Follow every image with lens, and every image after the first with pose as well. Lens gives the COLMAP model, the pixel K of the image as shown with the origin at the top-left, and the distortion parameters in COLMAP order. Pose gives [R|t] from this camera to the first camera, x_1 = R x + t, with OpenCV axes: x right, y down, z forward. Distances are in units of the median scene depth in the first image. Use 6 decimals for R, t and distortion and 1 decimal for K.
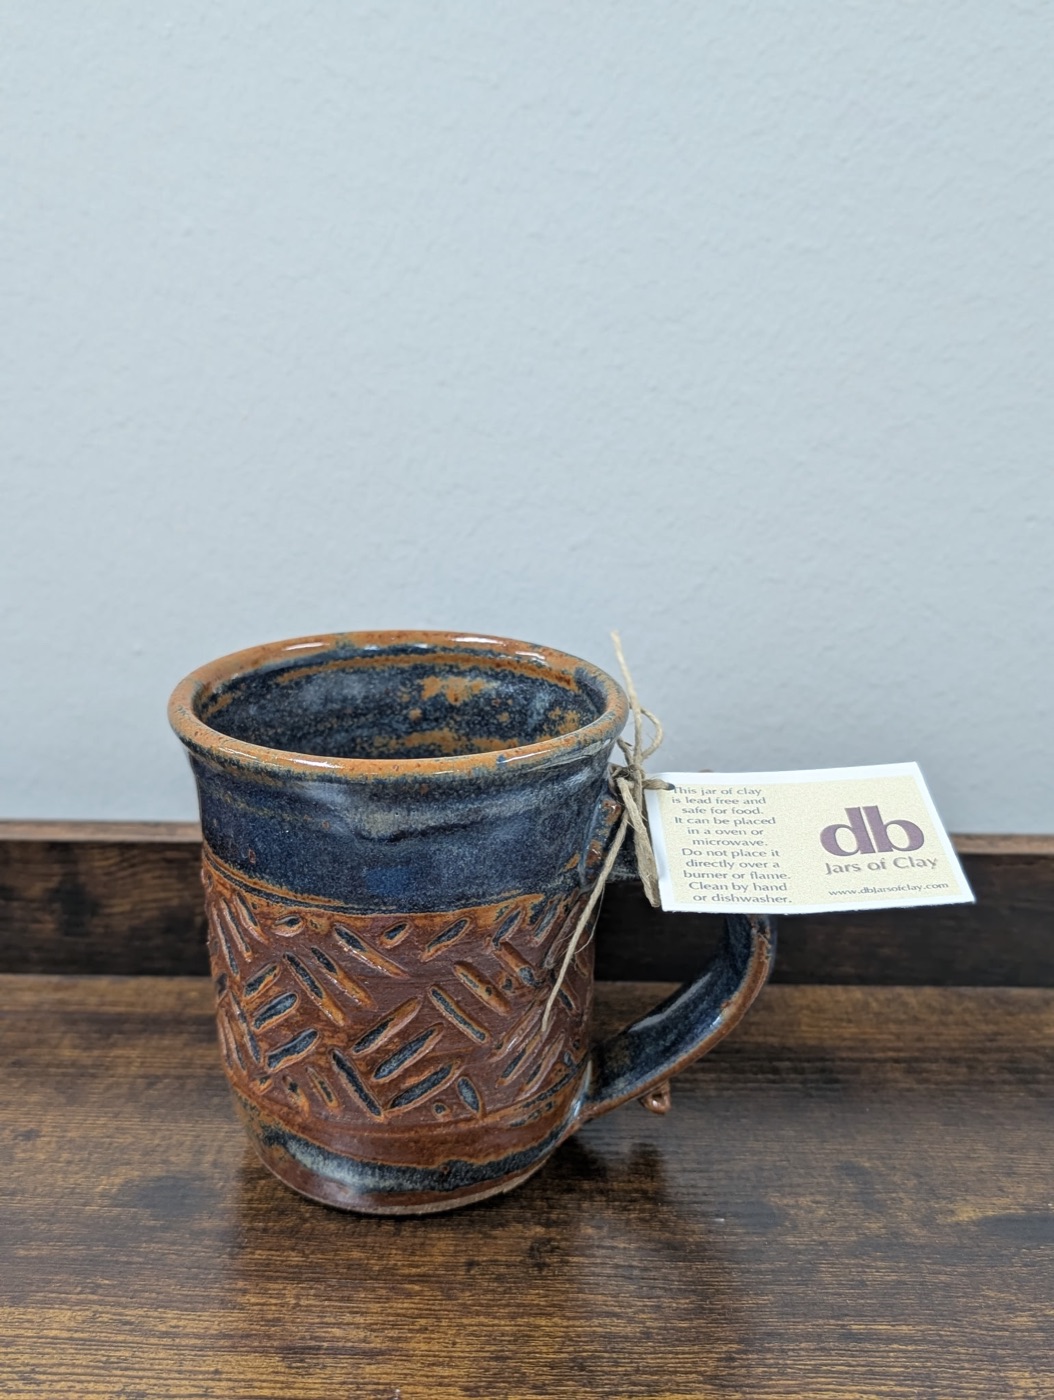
lens RADIAL K [[1431.8, 0, 523.2], [0, 1431.8, 677.2], [0, 0, 1]] dist [-0.040405, 0.000000]
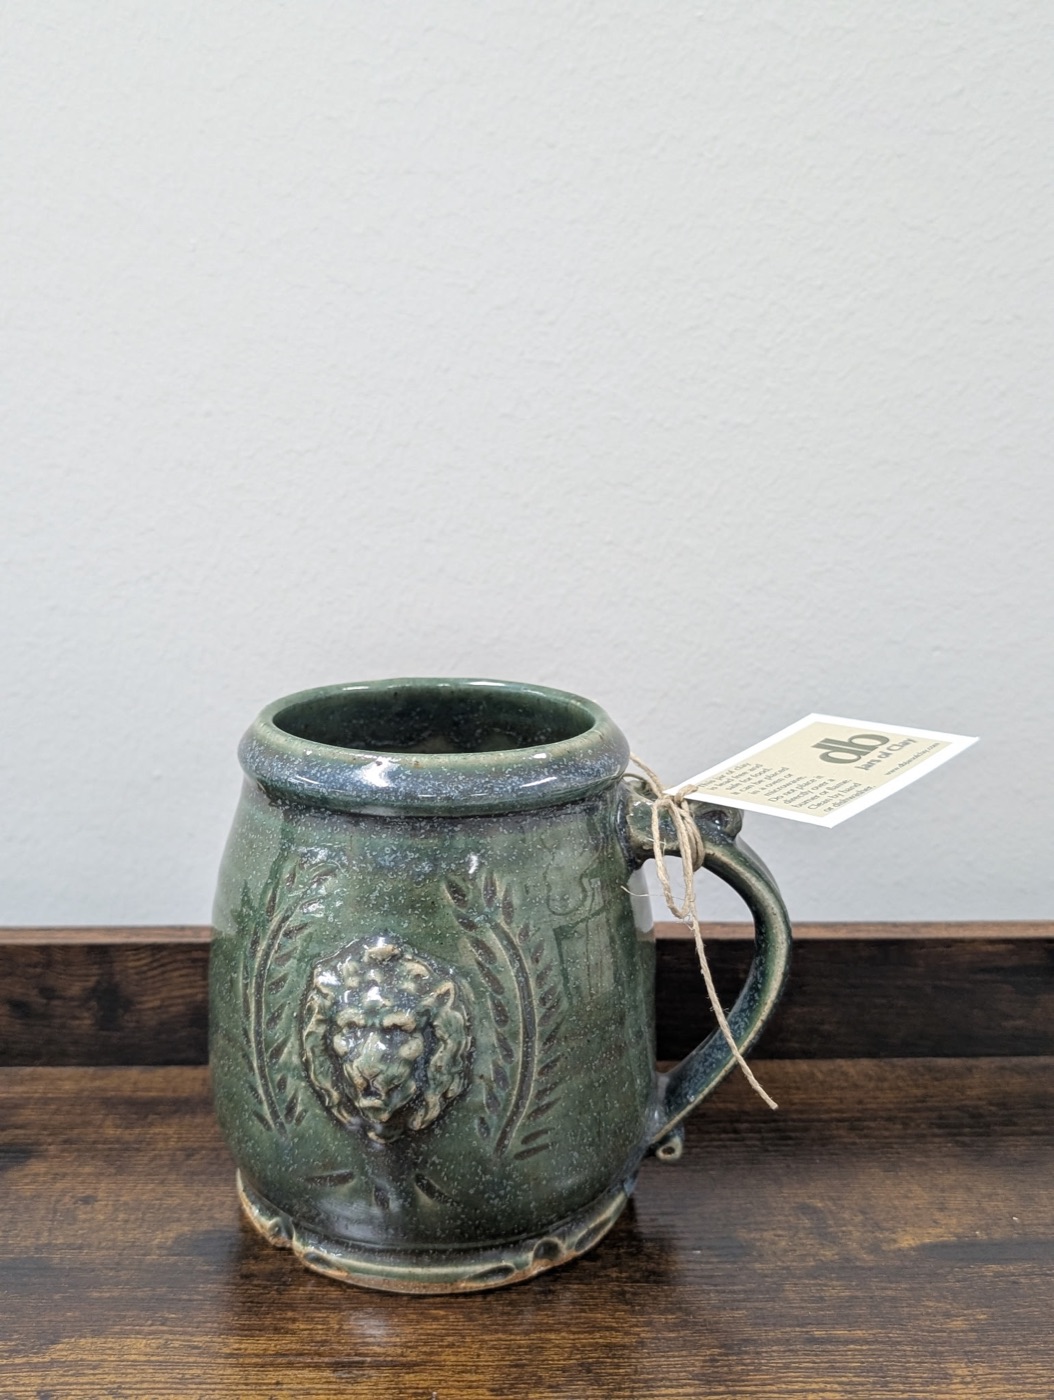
lens RADIAL K [[1431.8, 0, 483.5], [0, 1431.8, 685.7], [0, 0, 1]] dist [-0.040405, 0.000000]
pose [[0.999450, -0.014766, 0.029707, -0.060044], [0.017319, 0.996004, -0.087618, 0.017956], [-0.028295, 0.088084, 0.995711, -0.182088]]
